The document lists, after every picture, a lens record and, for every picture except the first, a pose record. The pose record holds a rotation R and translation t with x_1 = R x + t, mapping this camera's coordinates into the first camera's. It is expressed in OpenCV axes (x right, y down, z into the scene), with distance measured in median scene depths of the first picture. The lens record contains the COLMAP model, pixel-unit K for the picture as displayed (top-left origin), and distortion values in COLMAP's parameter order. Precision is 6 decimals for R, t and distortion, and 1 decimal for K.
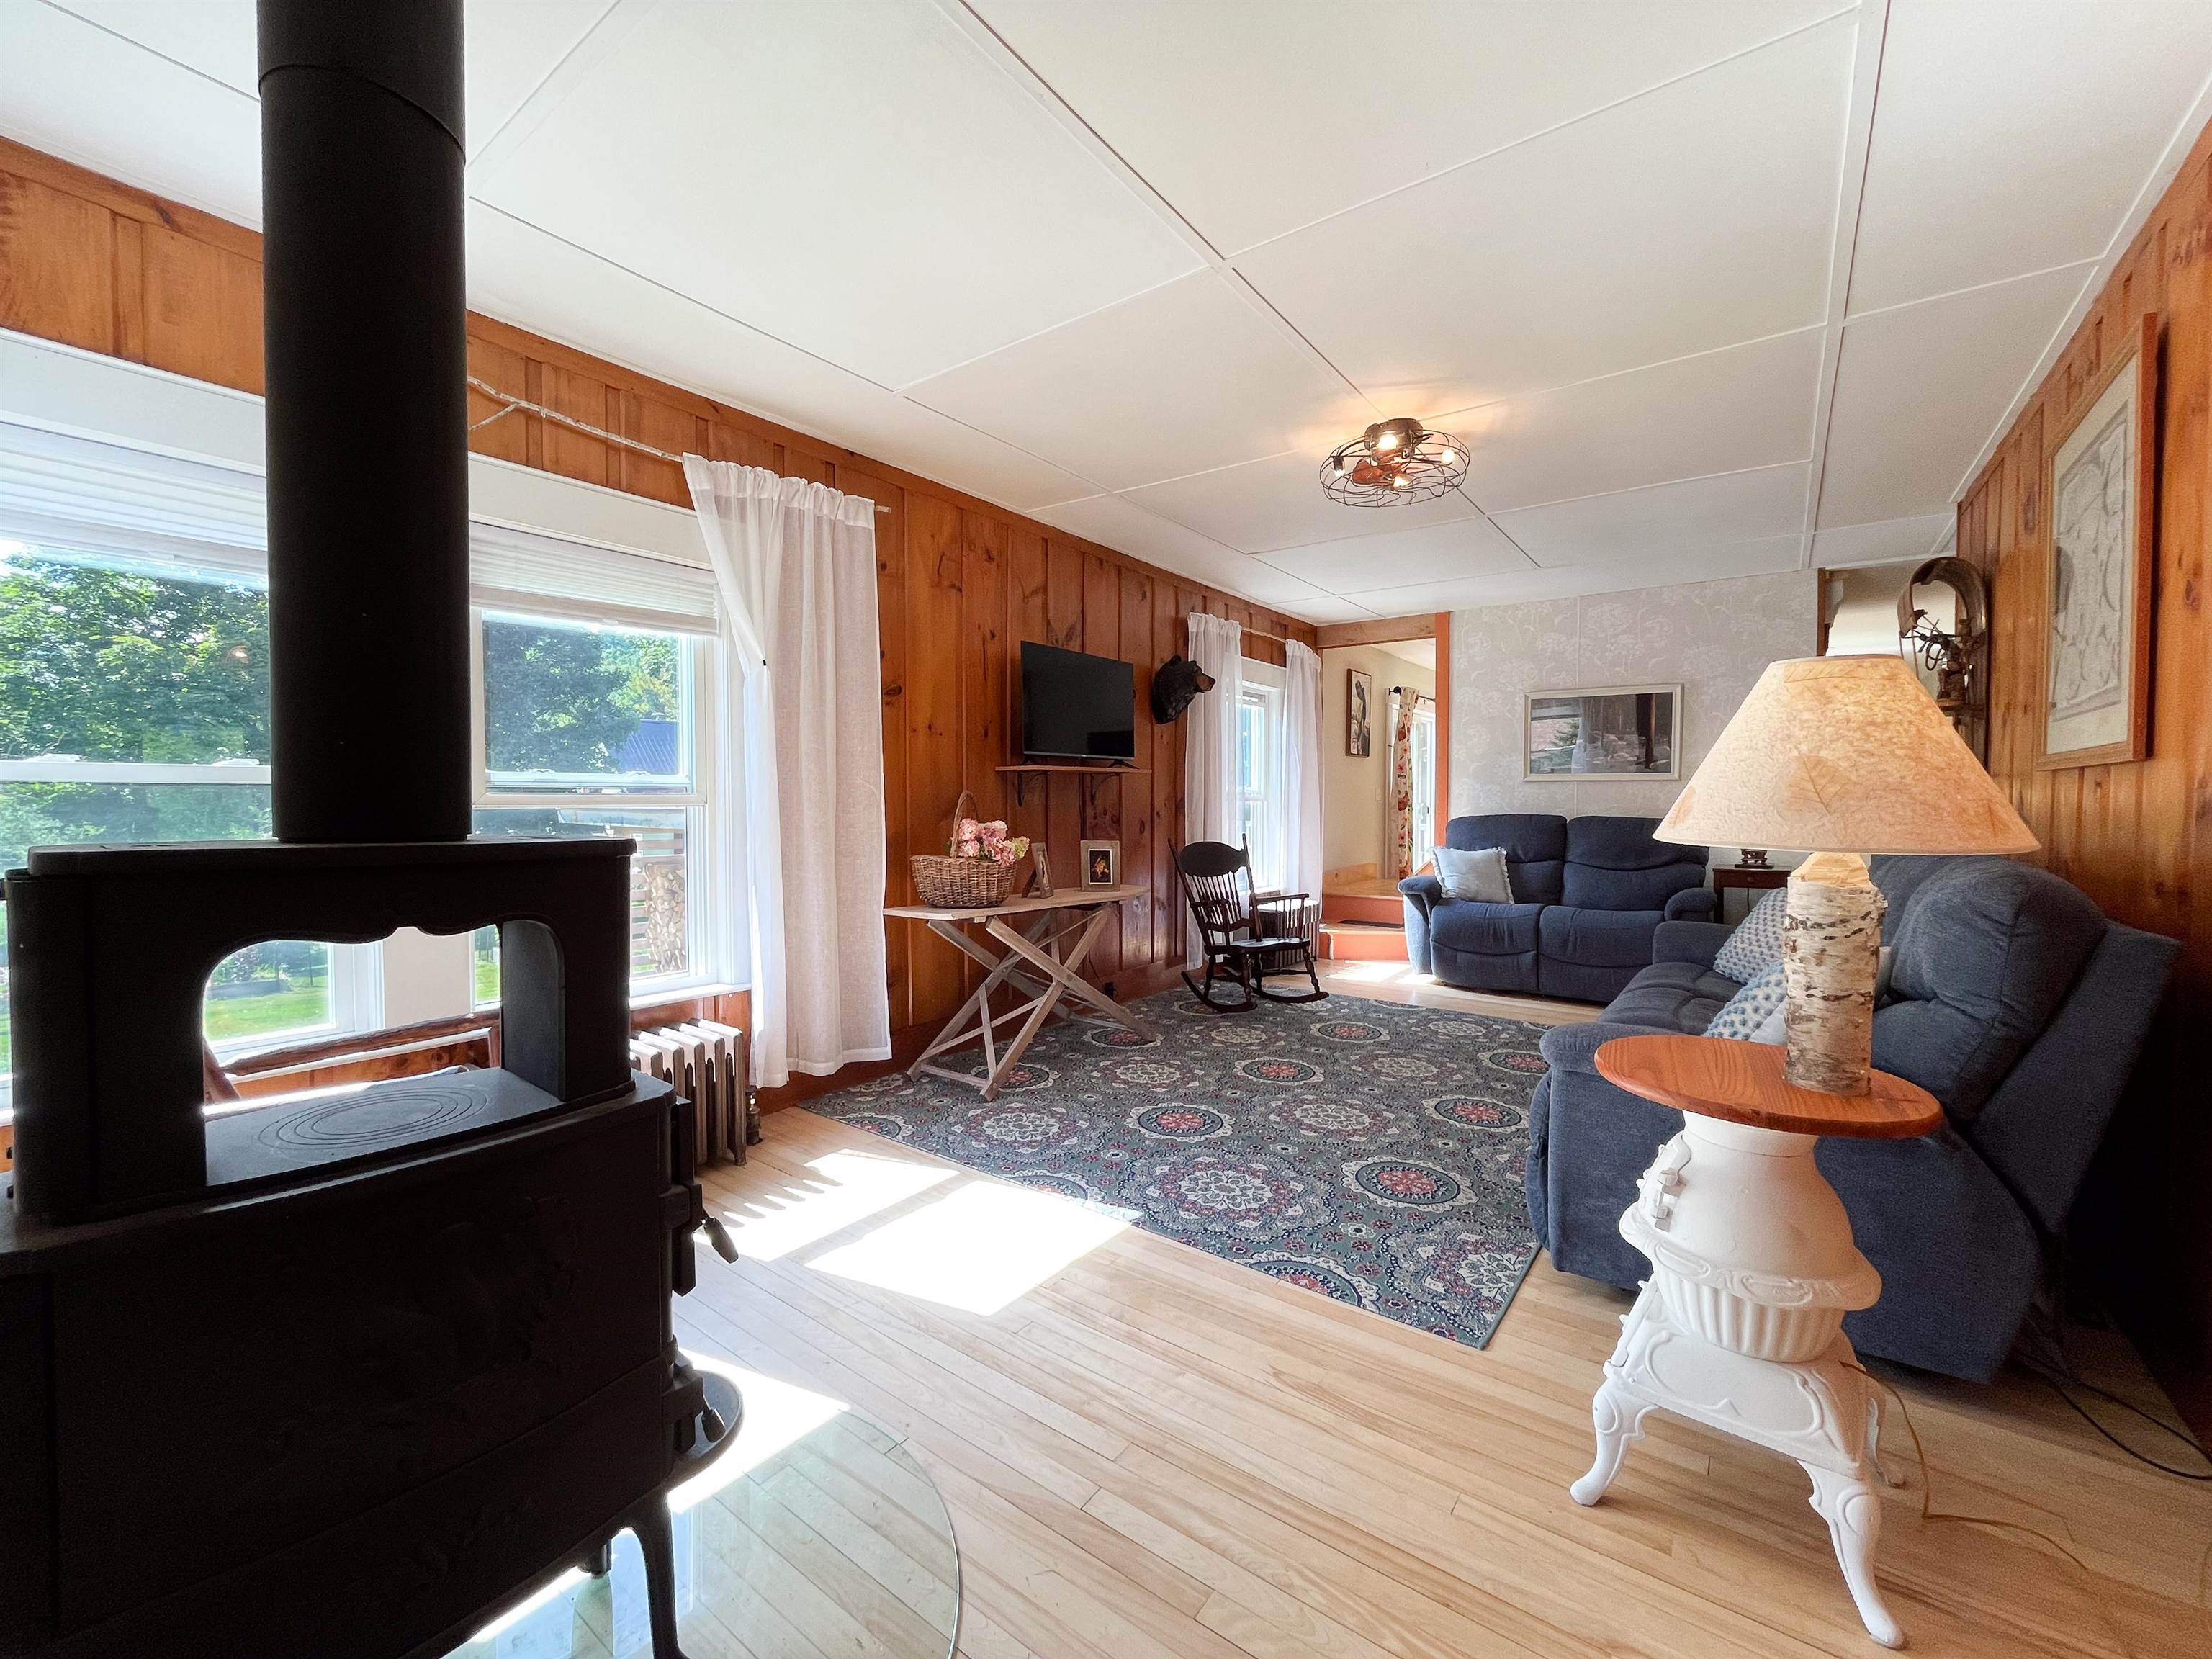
lens RADIAL K [[894.5, 0, 1106.0], [0, 894.5, 829.5], [0, 0, 1]] dist [-0.001658, -0.000724]
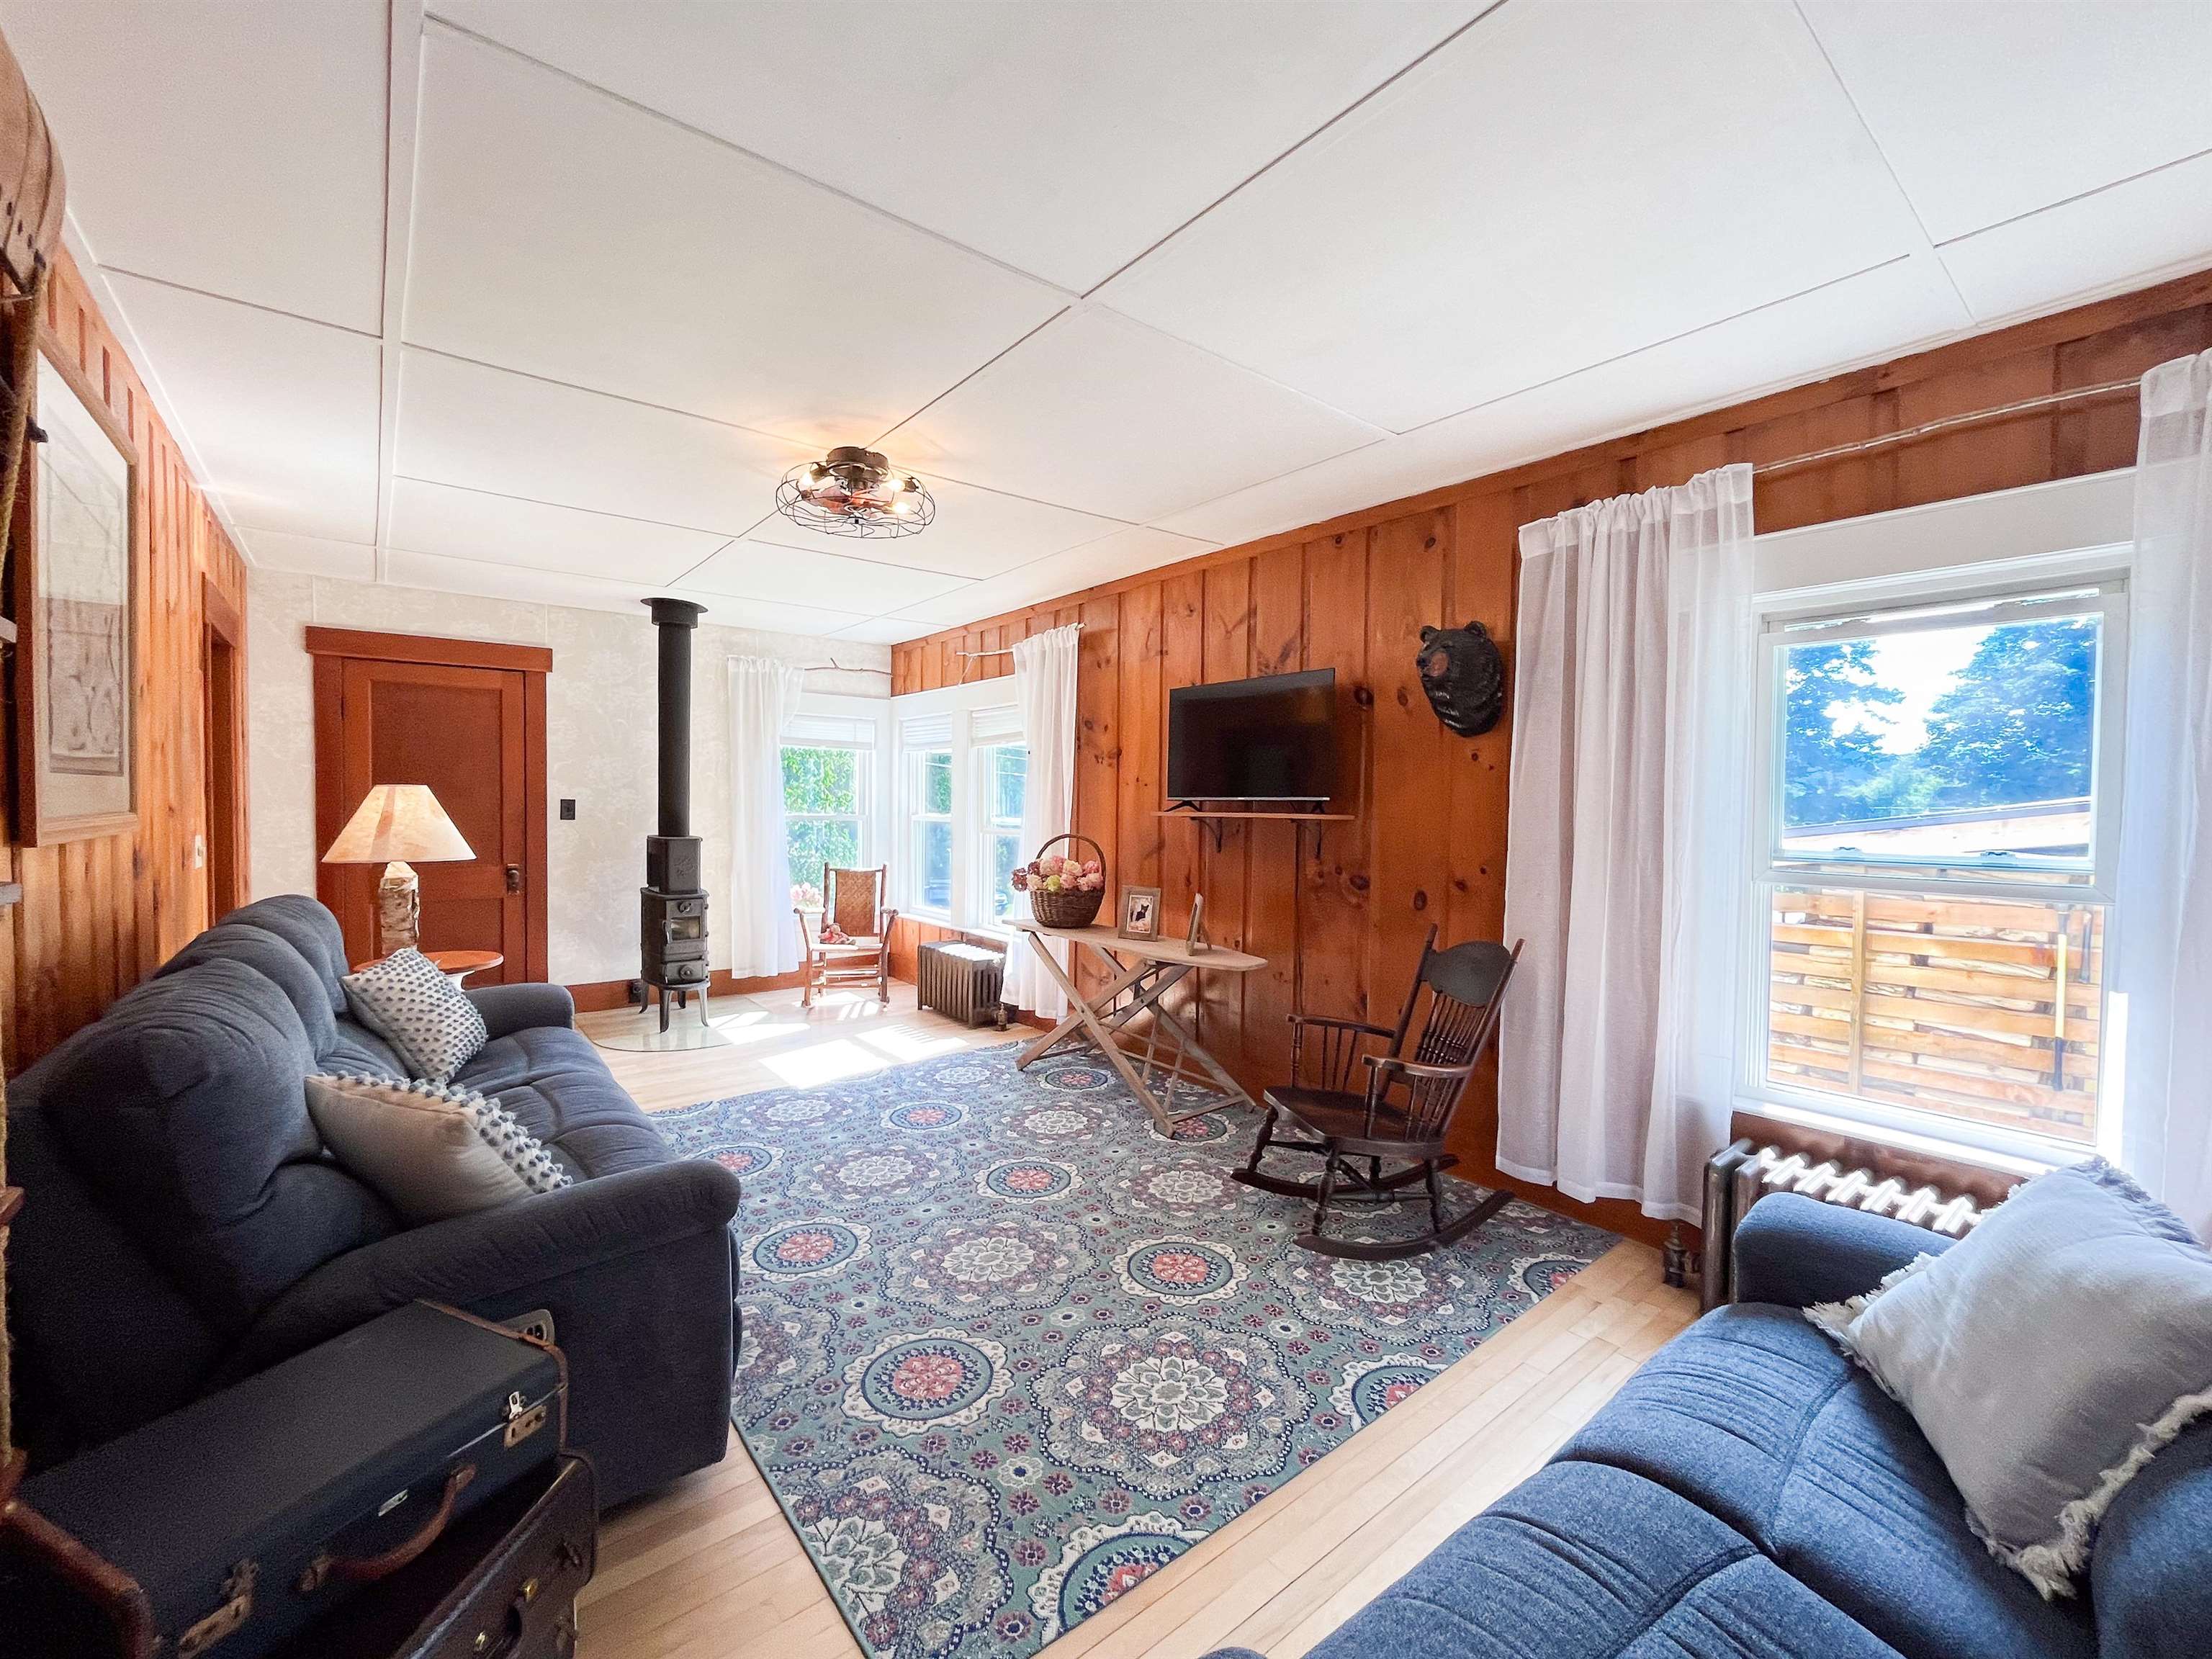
lens RADIAL K [[941.0, 0, 1129.7], [0, 941.0, 835.4], [0, 0, 1]] dist [-0.010424, -0.000032]
pose [[-0.248476, 0.027822, -0.968238, 0.999388], [-0.047555, 0.998032, 0.040882, -0.090301], [0.967470, 0.056203, -0.246664, 1.275190]]
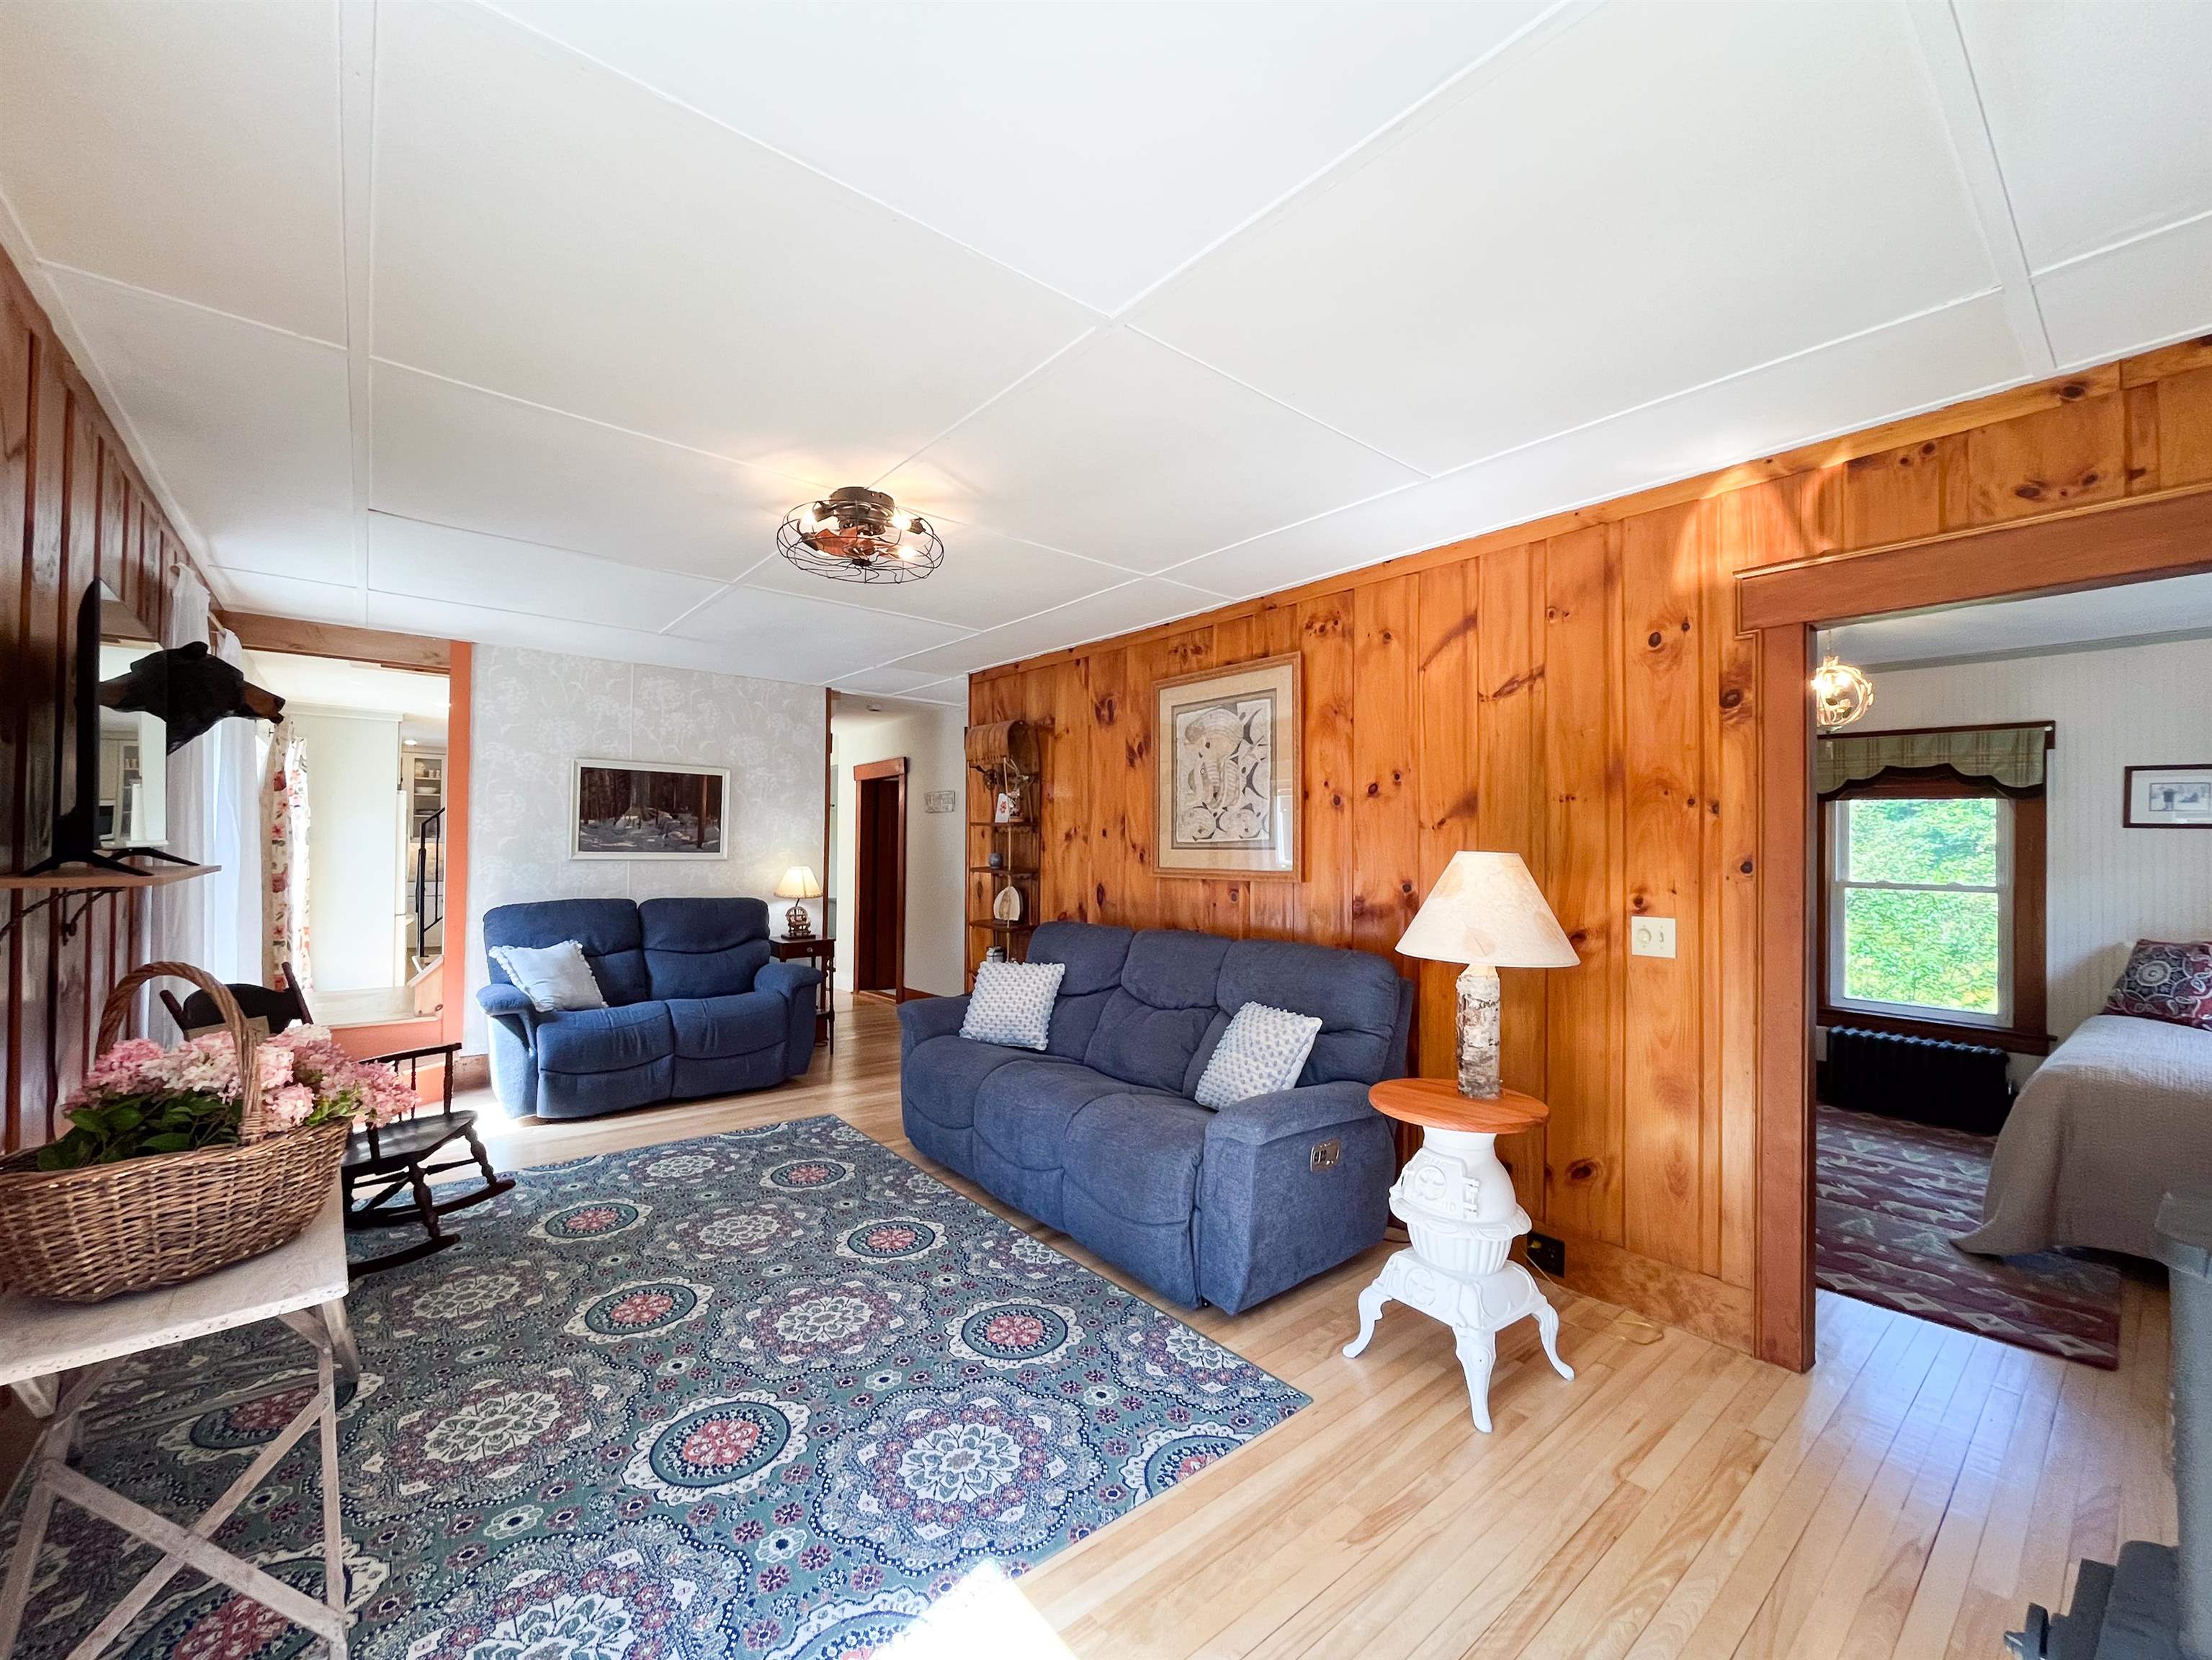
lens RADIAL K [[894.6, 0, 1106.0], [0, 894.6, 830.0], [0, 0, 1]] dist [-0.001658, -0.000724]
pose [[0.249202, 0.022766, 0.968184, -0.392399], [0.027321, 0.999160, -0.030527, -0.069234], [-0.968066, 0.034059, 0.248370, 0.460670]]
